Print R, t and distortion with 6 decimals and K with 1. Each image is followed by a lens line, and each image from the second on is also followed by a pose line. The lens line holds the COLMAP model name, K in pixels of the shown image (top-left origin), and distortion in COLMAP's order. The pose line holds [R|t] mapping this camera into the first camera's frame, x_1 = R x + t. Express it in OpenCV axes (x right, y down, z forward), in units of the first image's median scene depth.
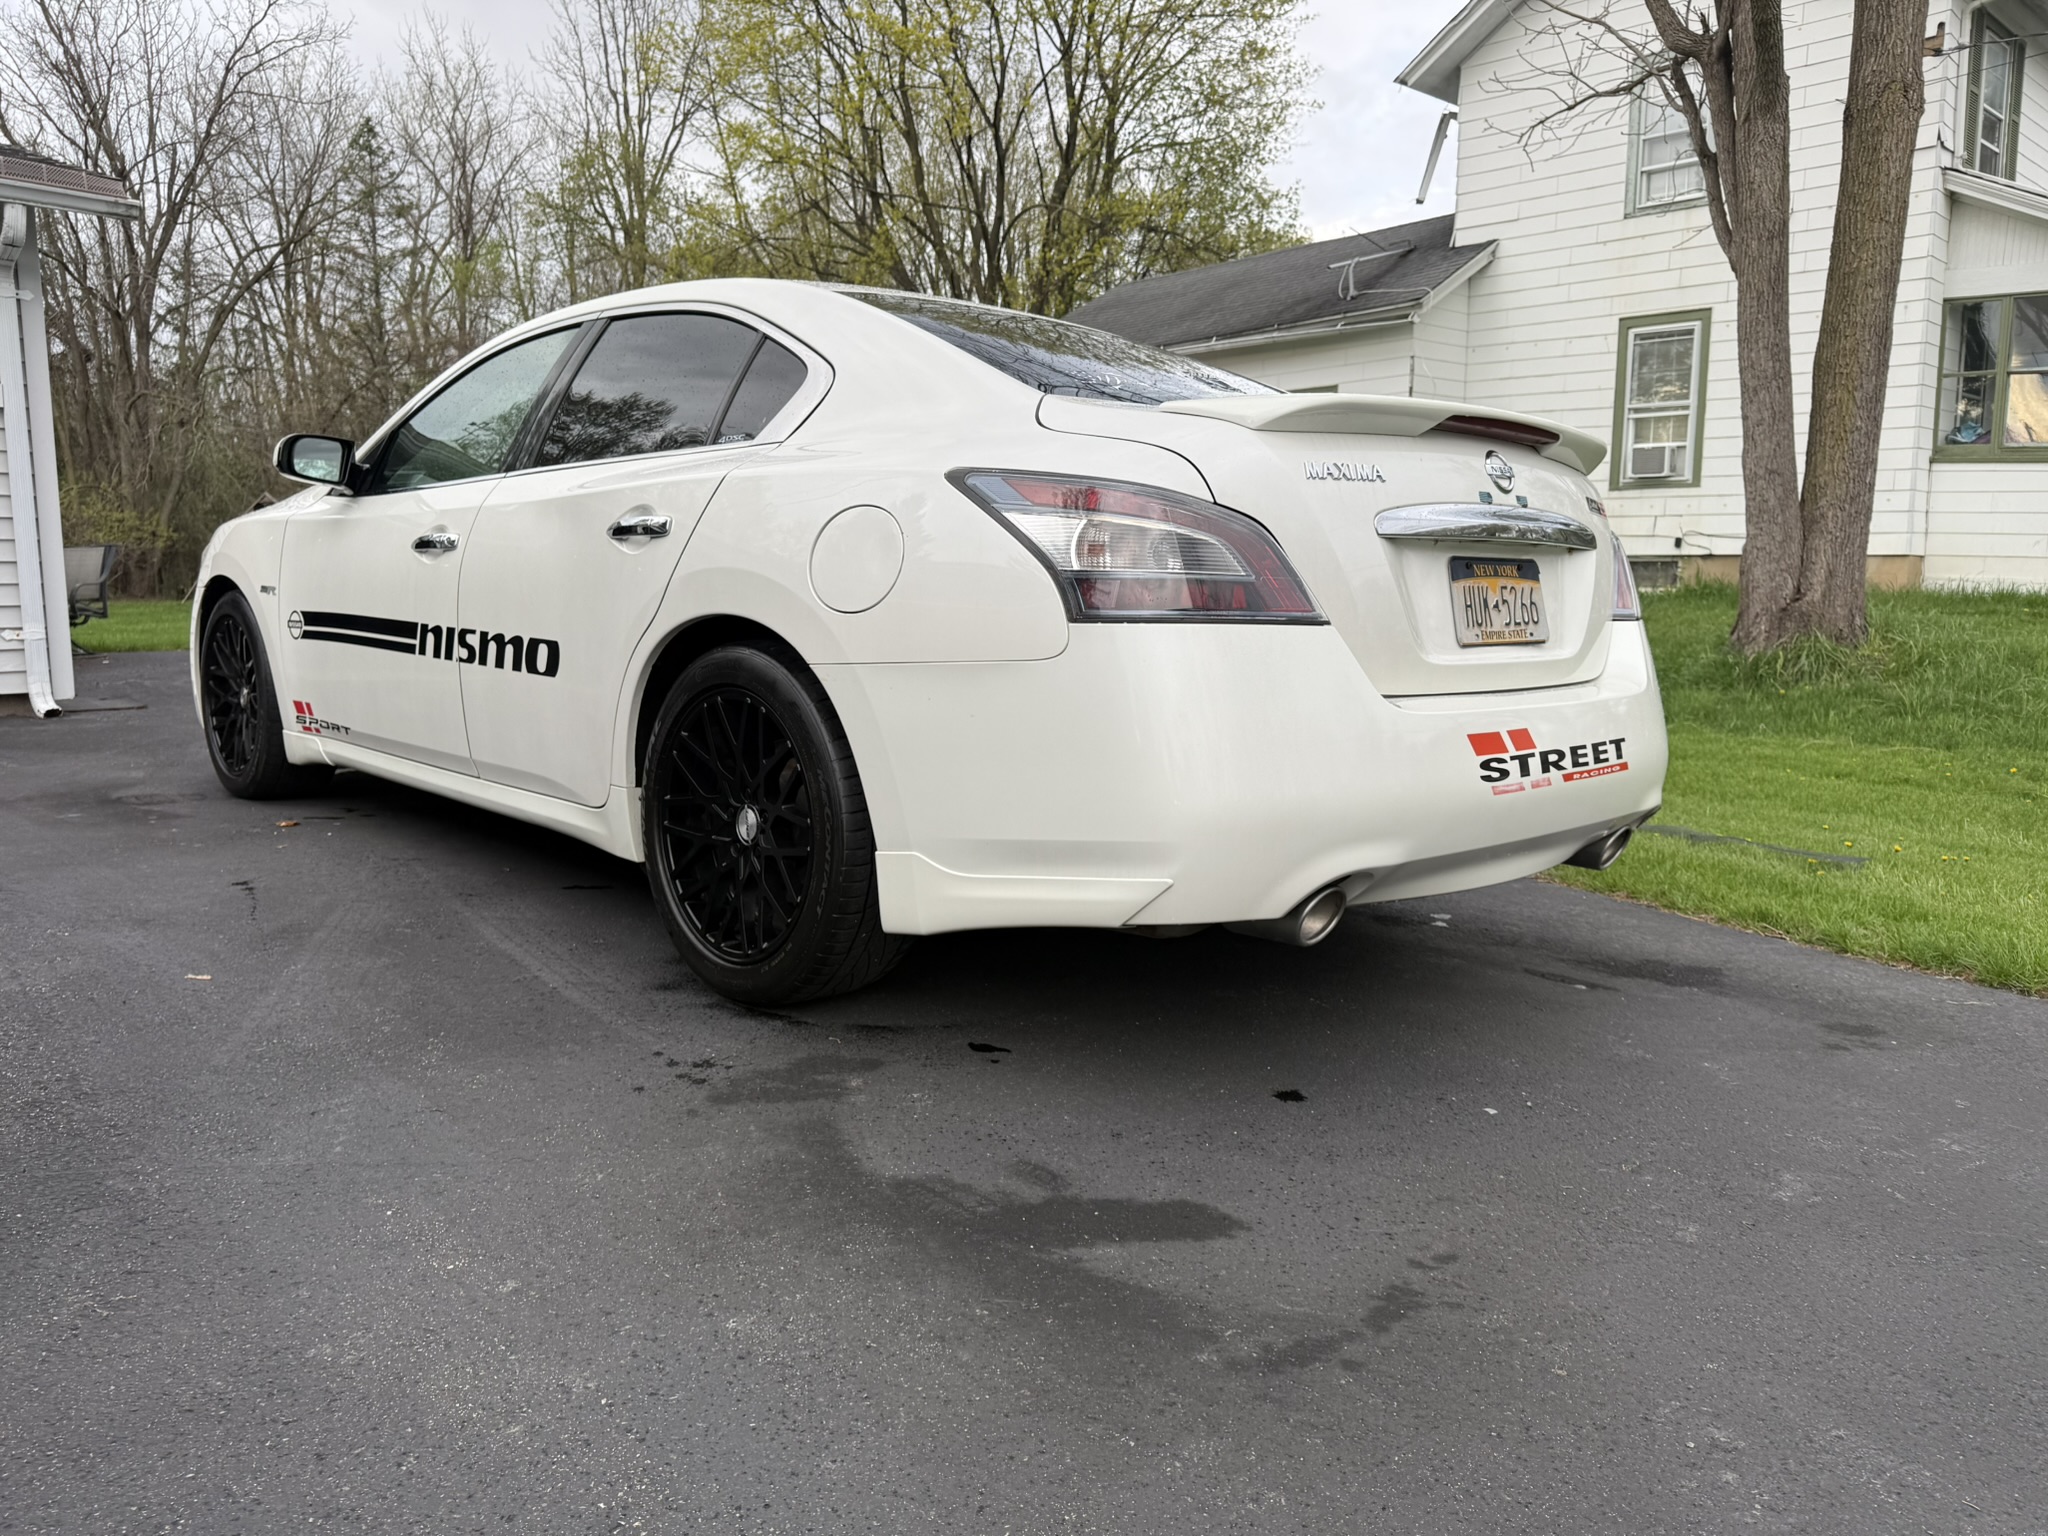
lens RADIAL K [[1443.4, 0, 1031.0], [0, 1443.4, 770.5], [0, 0, 1]] dist [0.030884, -0.034136]
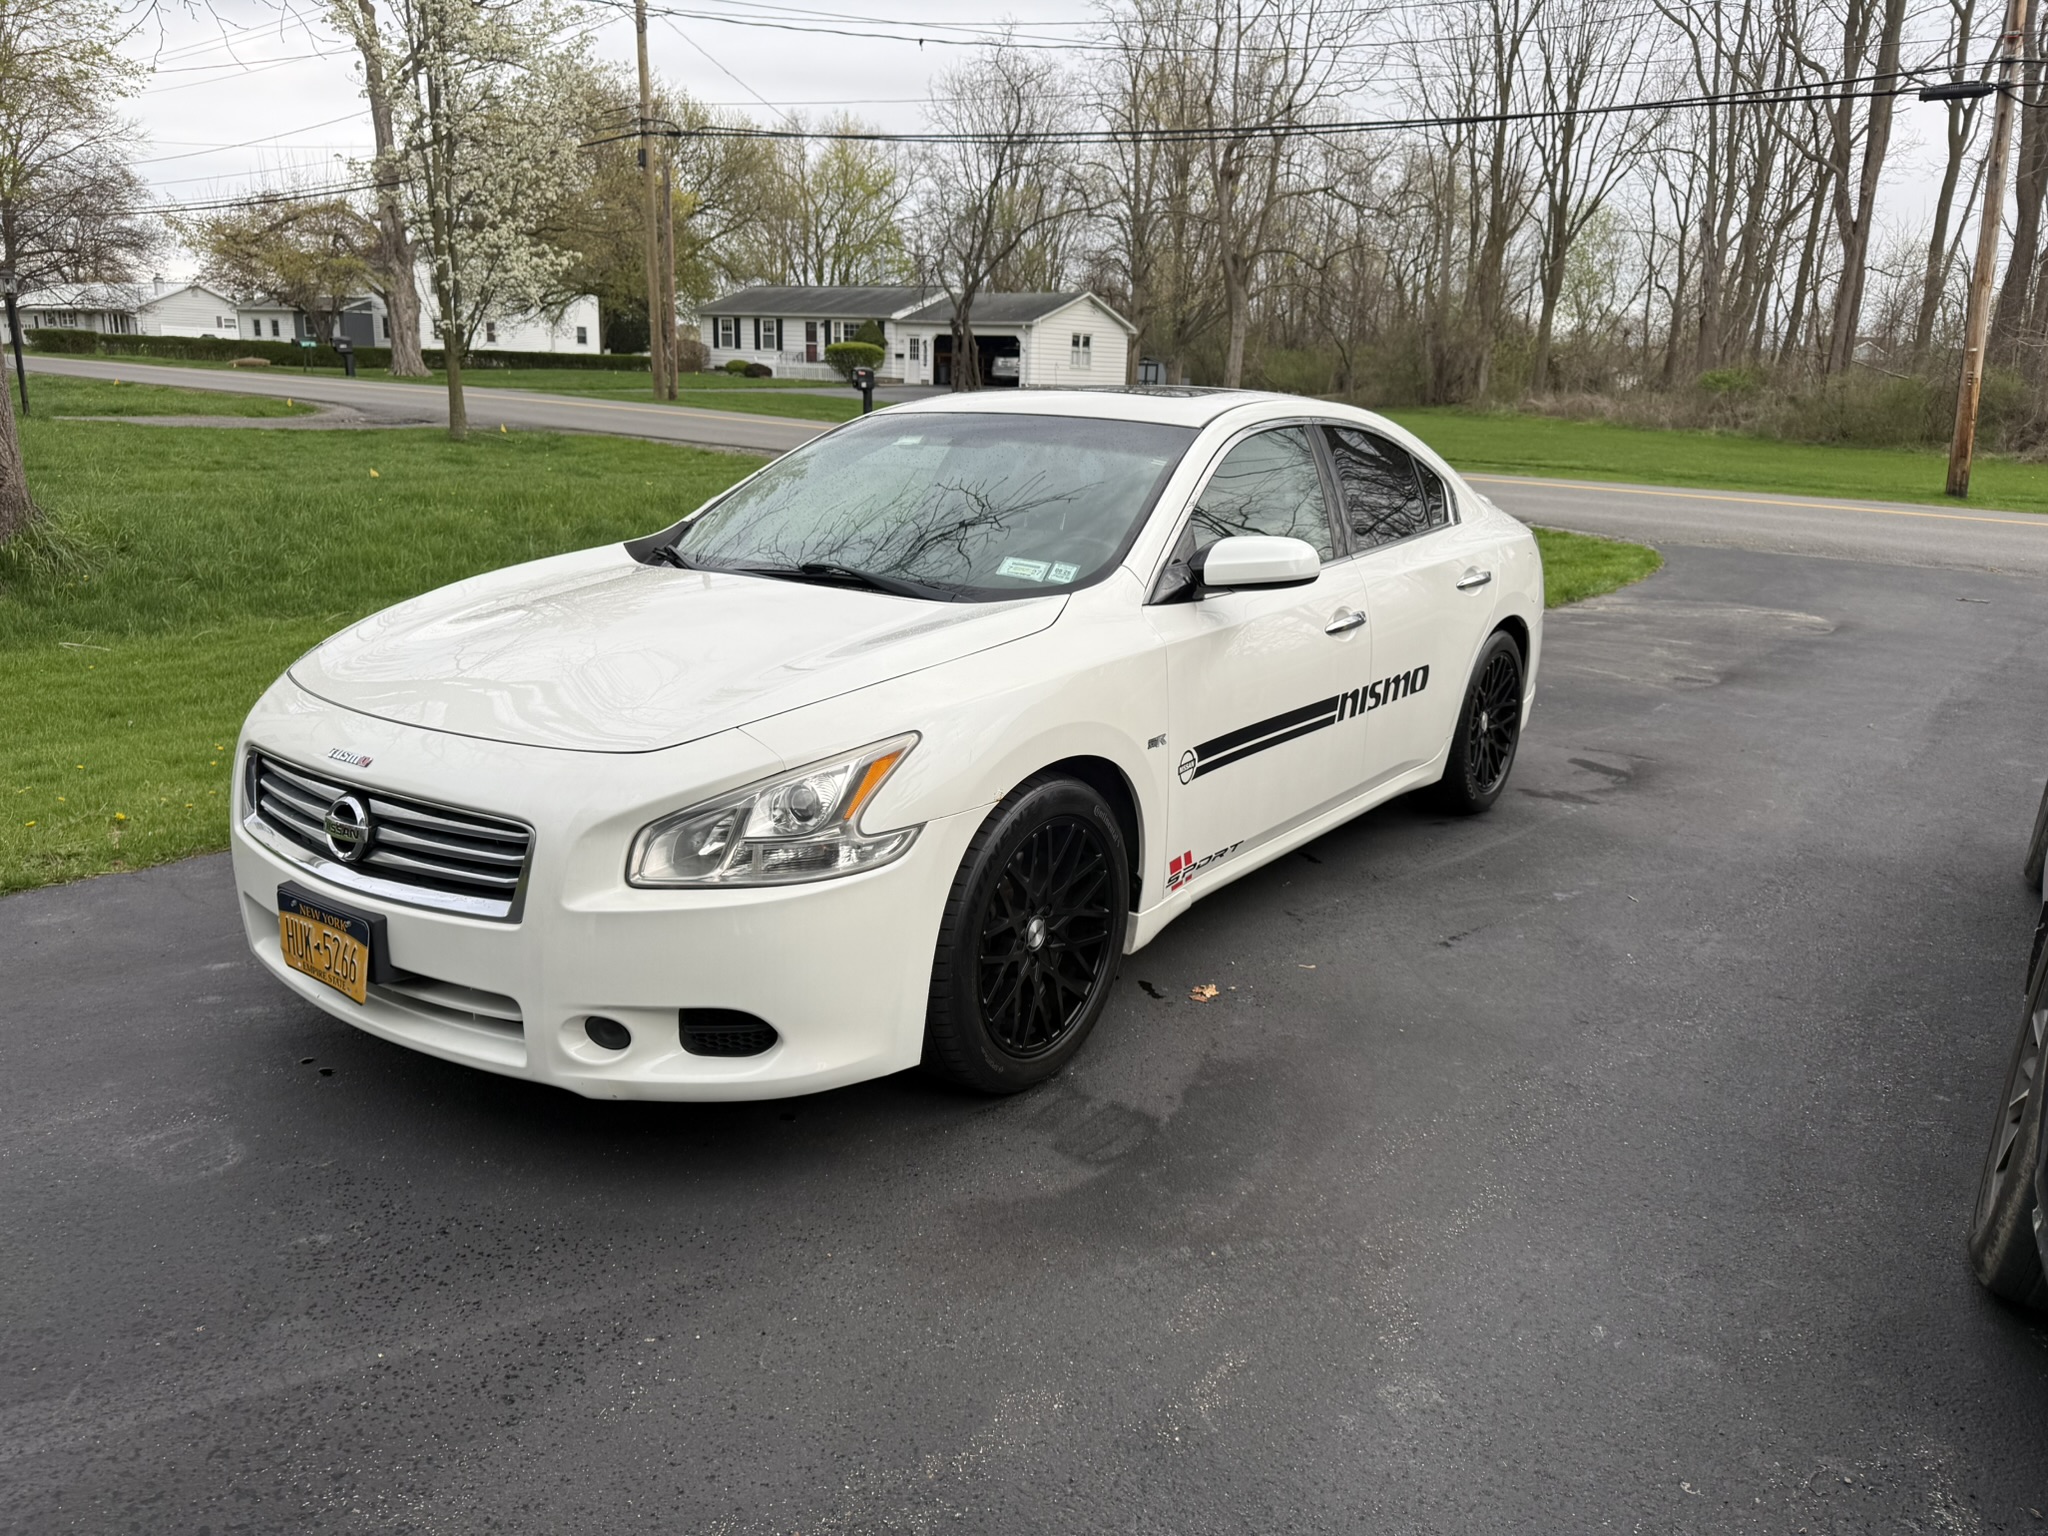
lens RADIAL K [[1443.4, 0, 1012.3], [0, 1443.4, 770.7], [0, 0, 1]] dist [0.030884, -0.034136]
pose [[-0.162423, -0.270927, 0.948798, -1.578795], [0.109444, 0.950687, 0.290202, -0.431160], [-0.980633, 0.150976, -0.124762, 1.503093]]
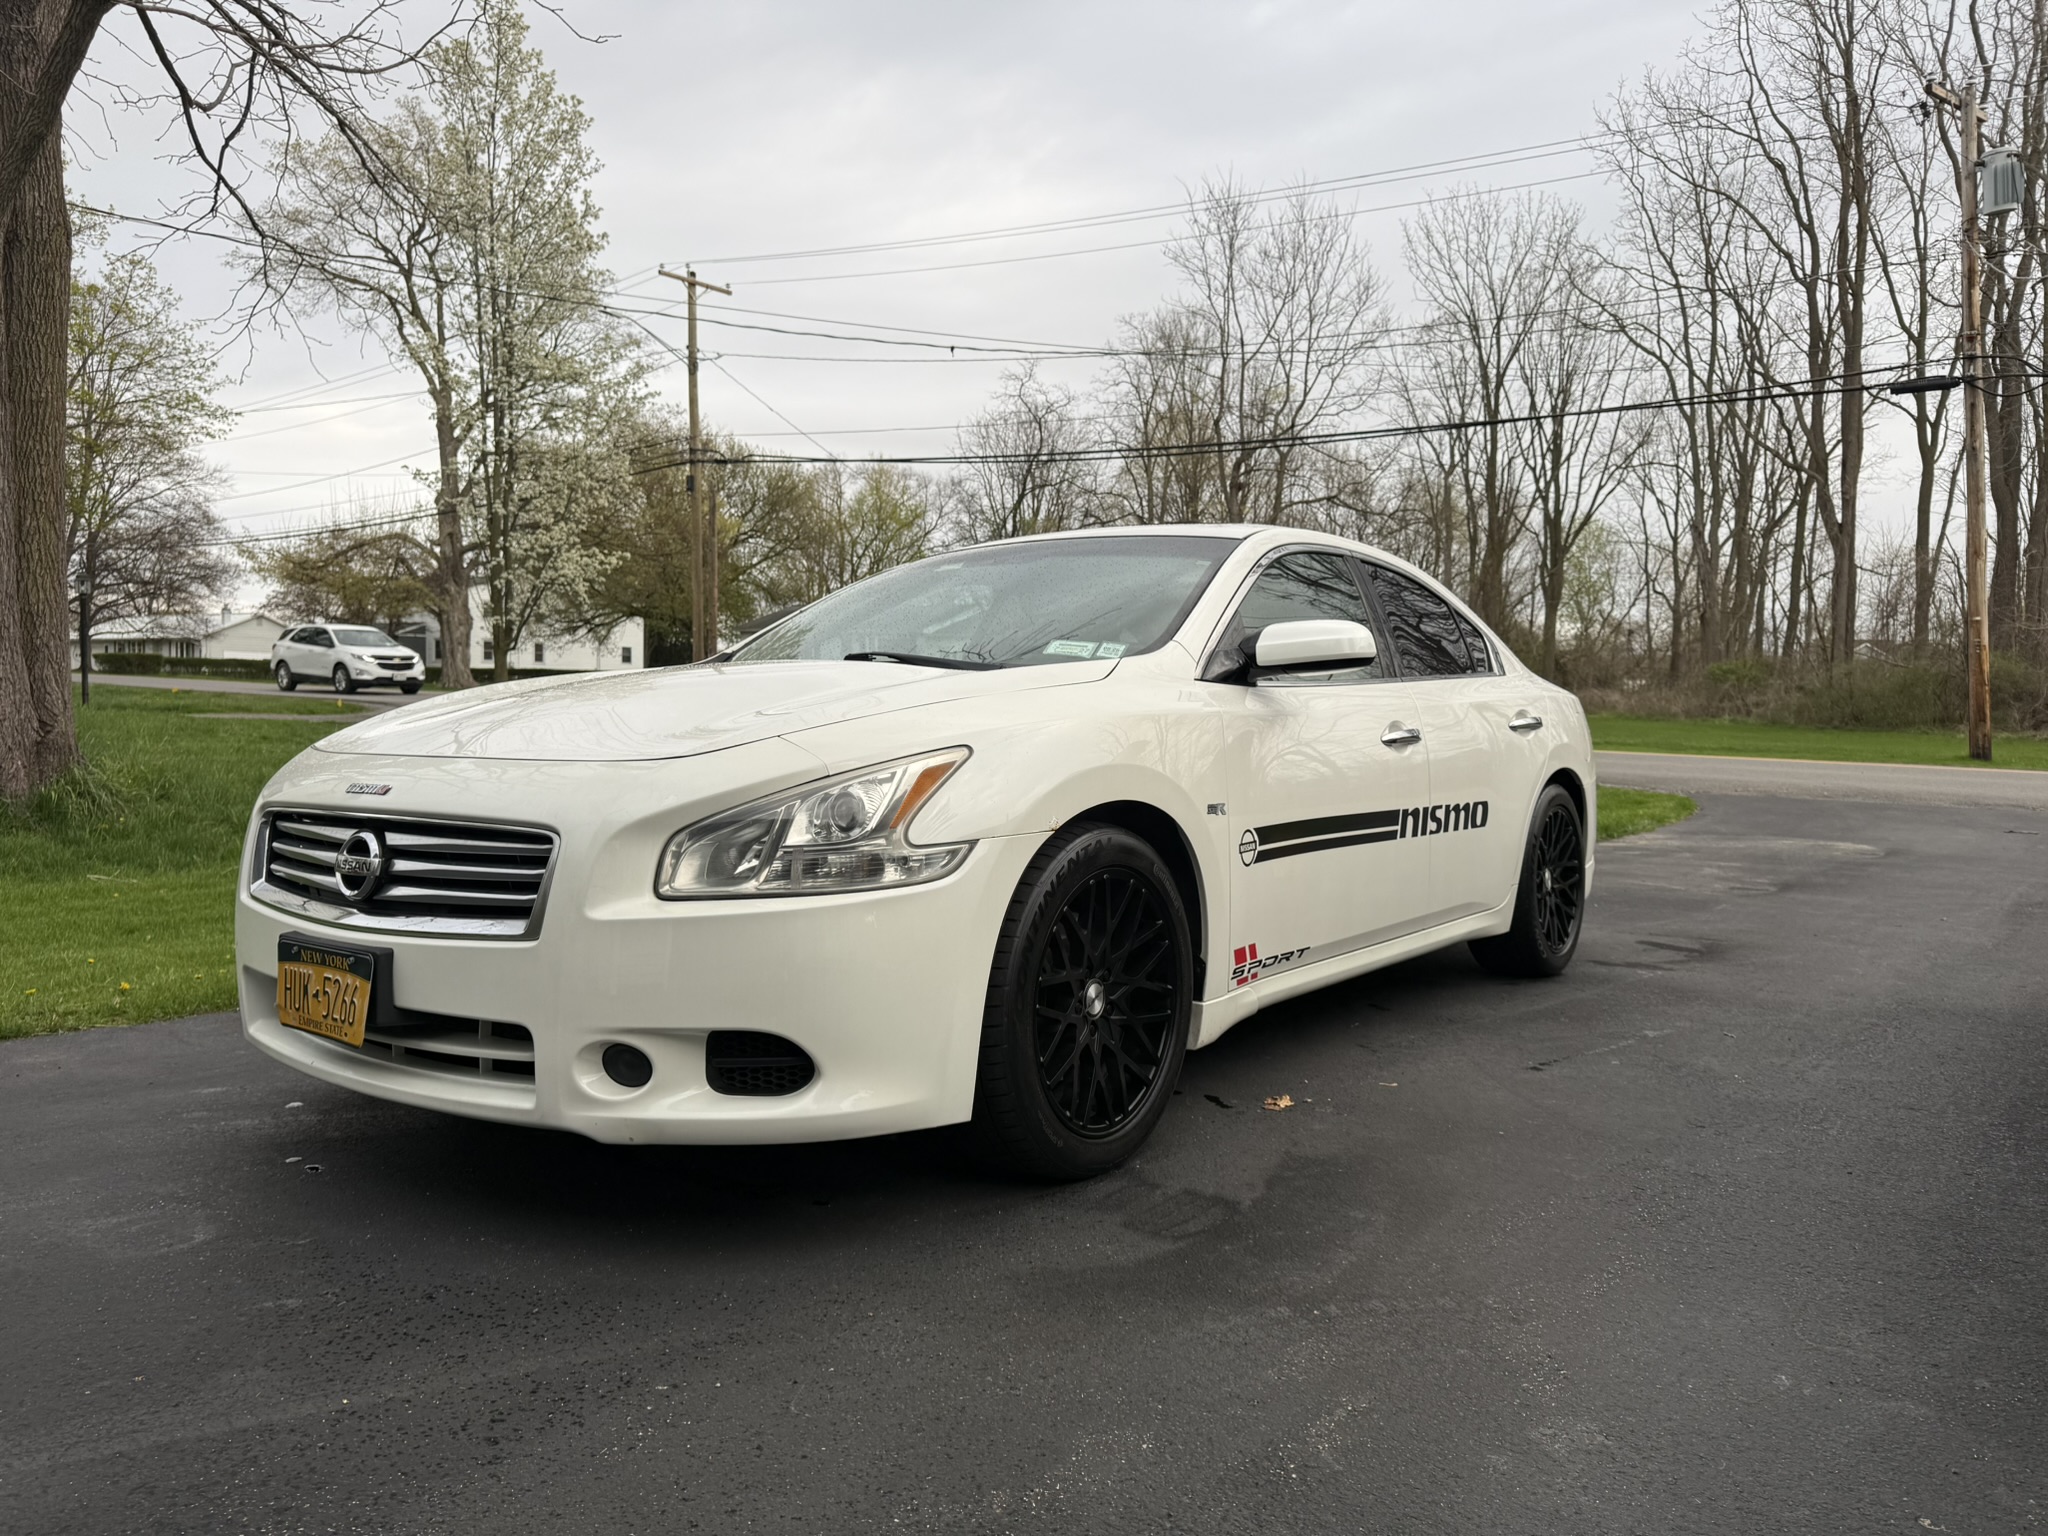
lens RADIAL K [[1443.4, 0, 1018.8], [0, 1443.4, 771.8], [0, 0, 1]] dist [0.030884, -0.034136]
pose [[-0.150790, -0.063620, 0.986517, -1.554611], [0.124144, 0.988808, 0.082743, -0.273836], [-0.980740, 0.134947, -0.141204, 1.533722]]
